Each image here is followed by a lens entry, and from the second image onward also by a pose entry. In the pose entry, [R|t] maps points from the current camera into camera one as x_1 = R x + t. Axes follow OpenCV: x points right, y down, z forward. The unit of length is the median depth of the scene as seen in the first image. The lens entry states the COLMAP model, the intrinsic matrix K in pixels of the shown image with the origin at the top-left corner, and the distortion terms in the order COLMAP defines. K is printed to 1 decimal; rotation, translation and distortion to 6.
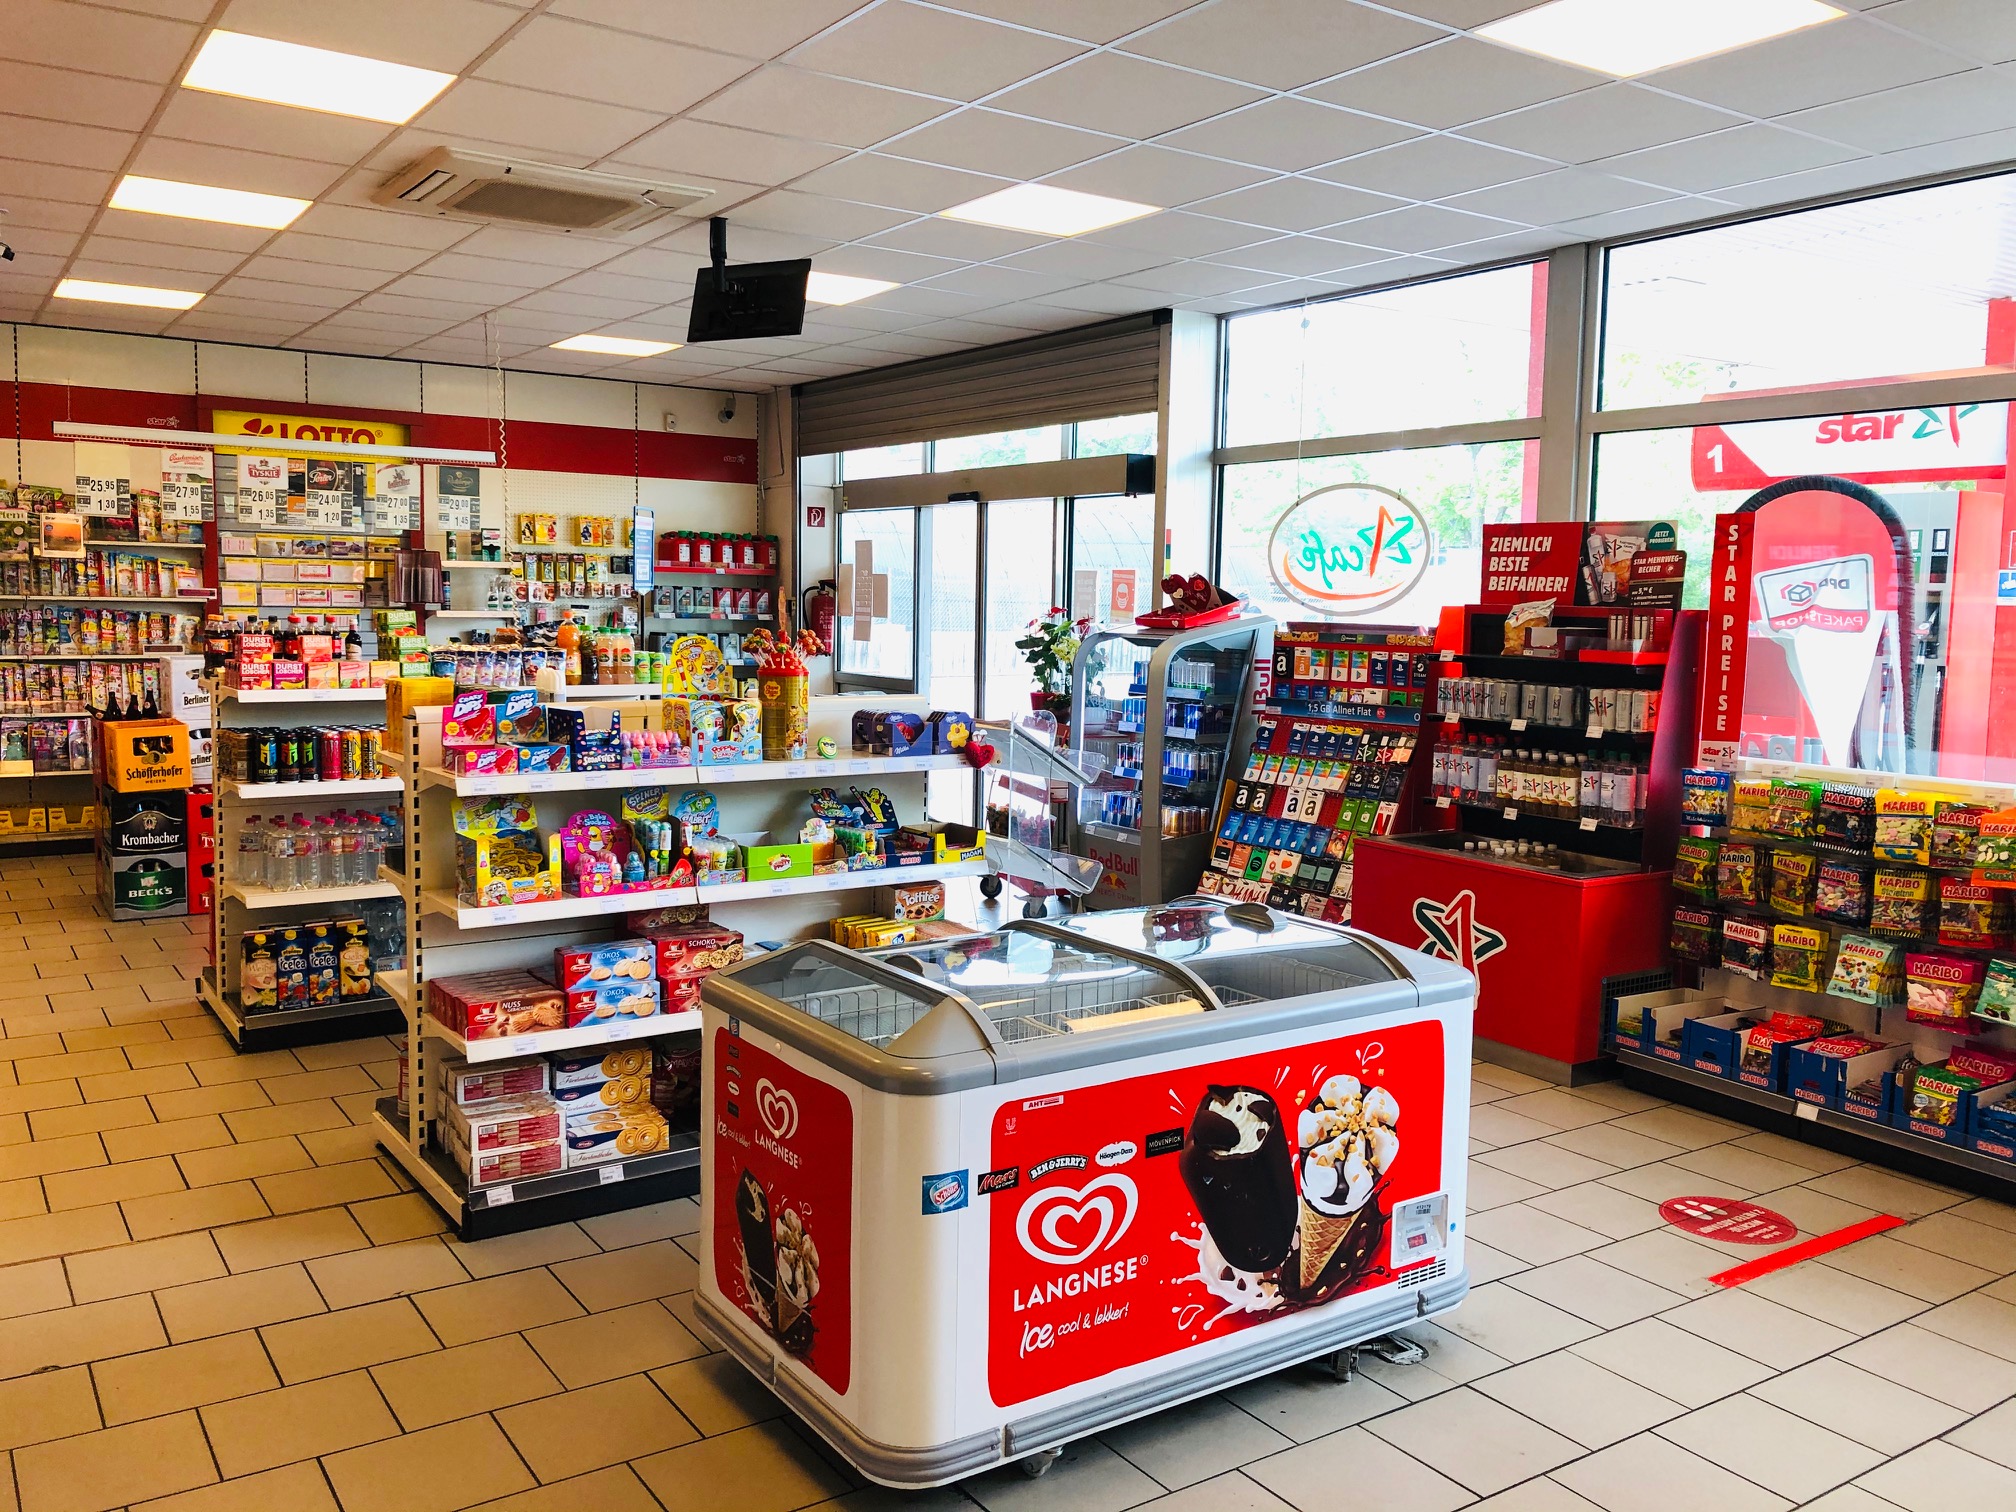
lens RADIAL K [[1644.4, 0, 1007.5], [0, 1644.4, 755.9], [0, 0, 1]] dist [0.025799, -0.004683]
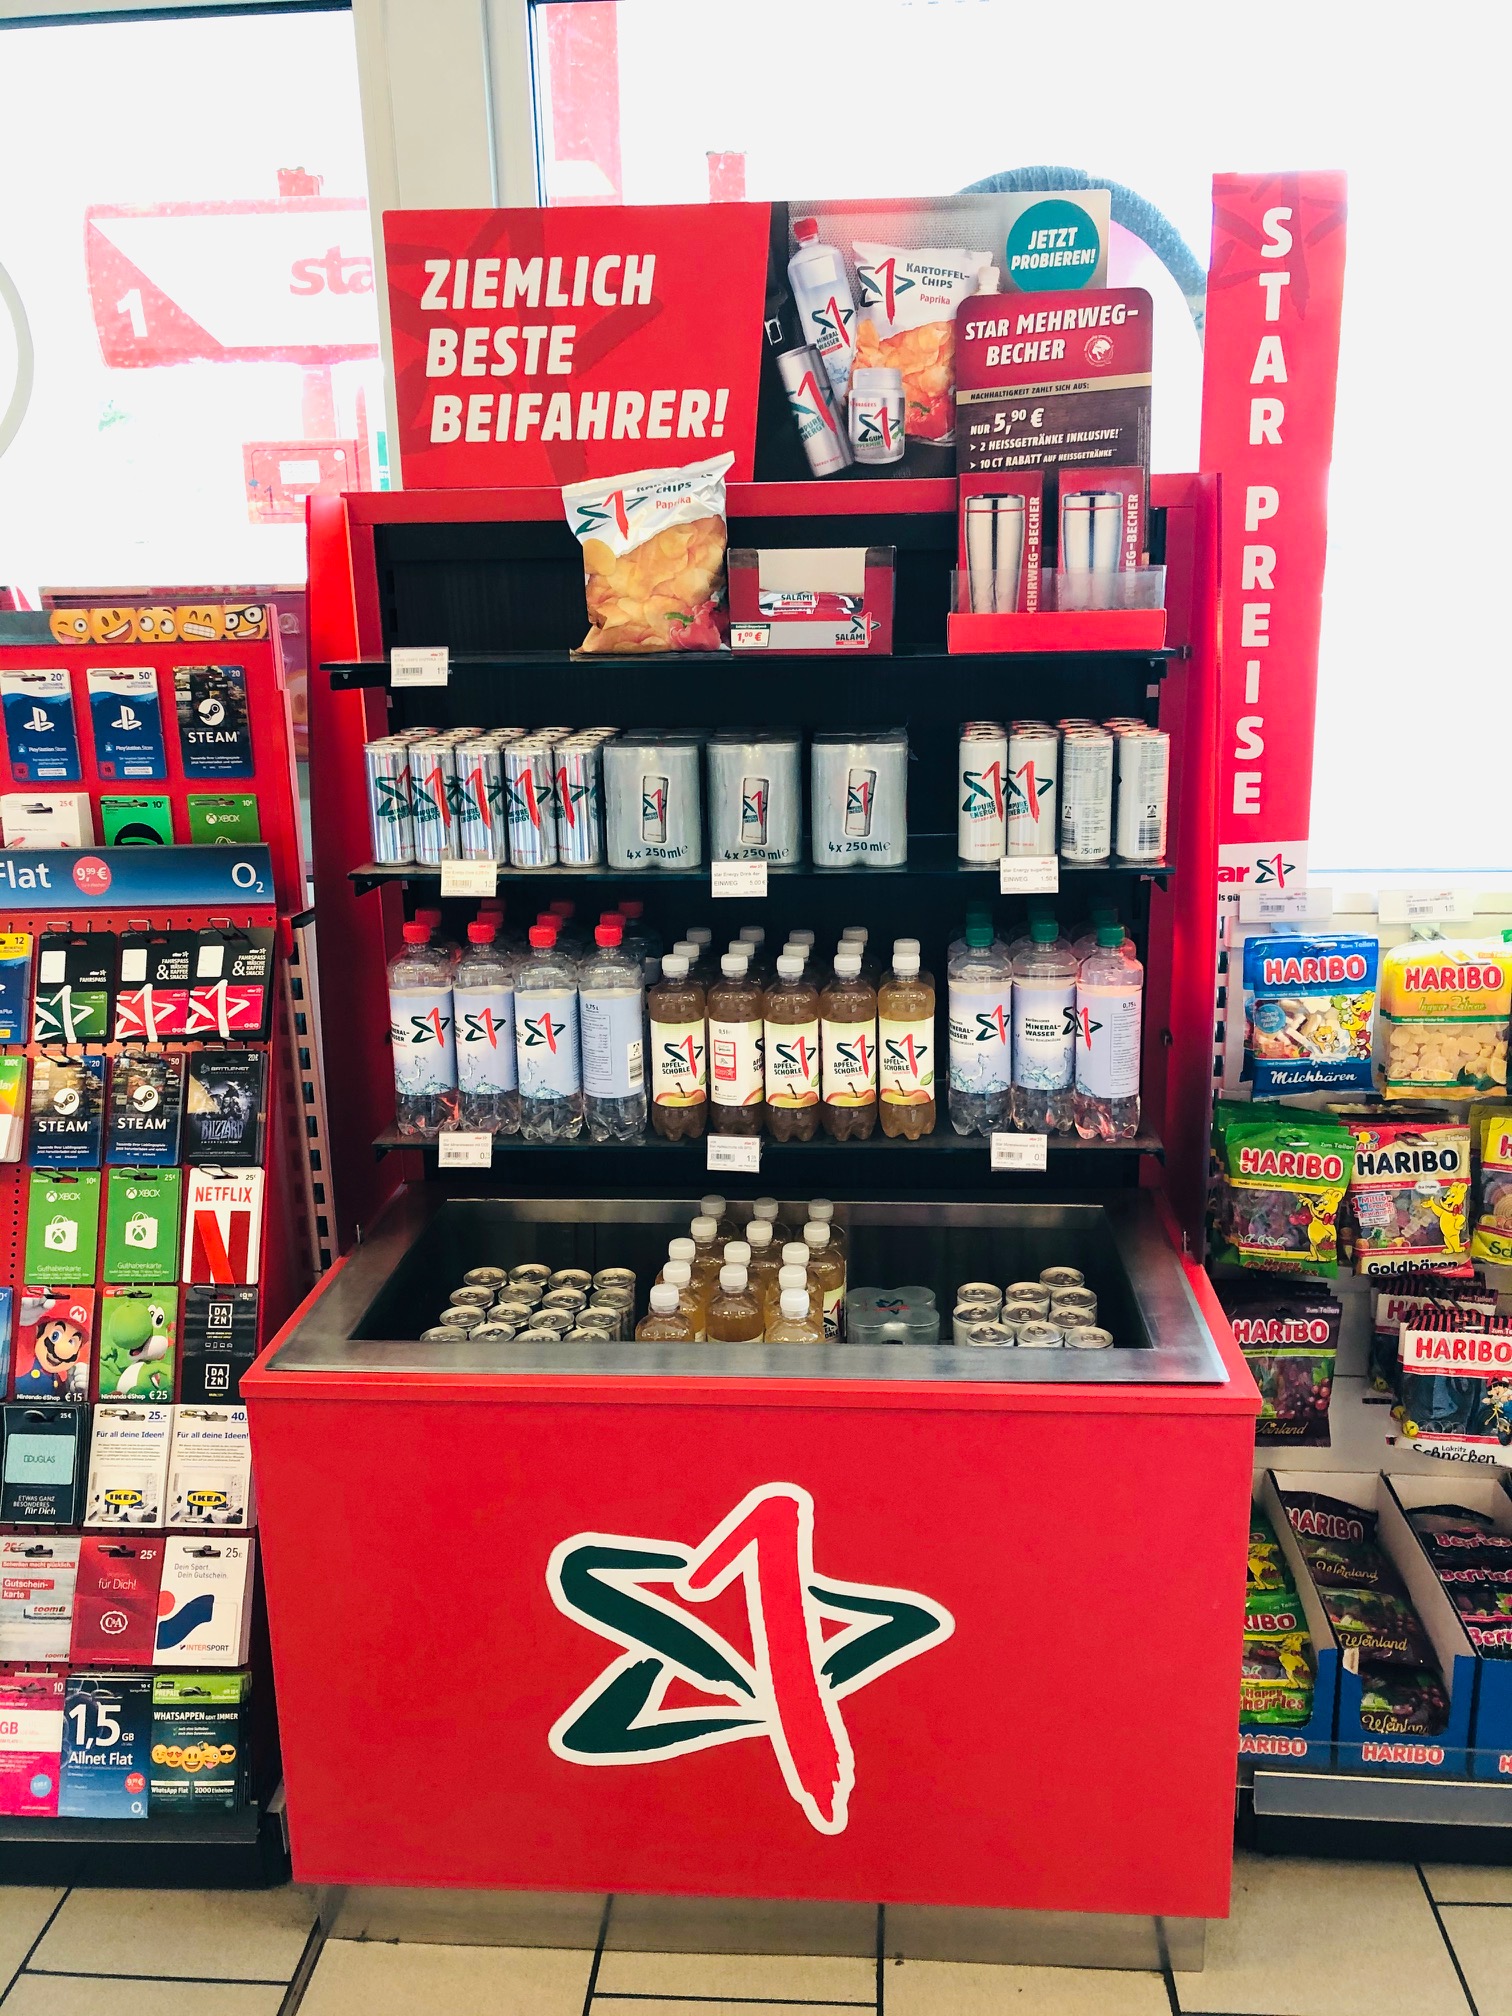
lens RADIAL K [[1644.4, 0, 781.3], [0, 1644.4, 979.8], [0, 0, 1]] dist [0.025799, -0.004683]
pose [[0.613268, -0.228517, 0.756097, 0.078781], [0.113233, 0.972784, 0.202164, -0.061321], [-0.781716, -0.038365, 0.622453, 0.800945]]
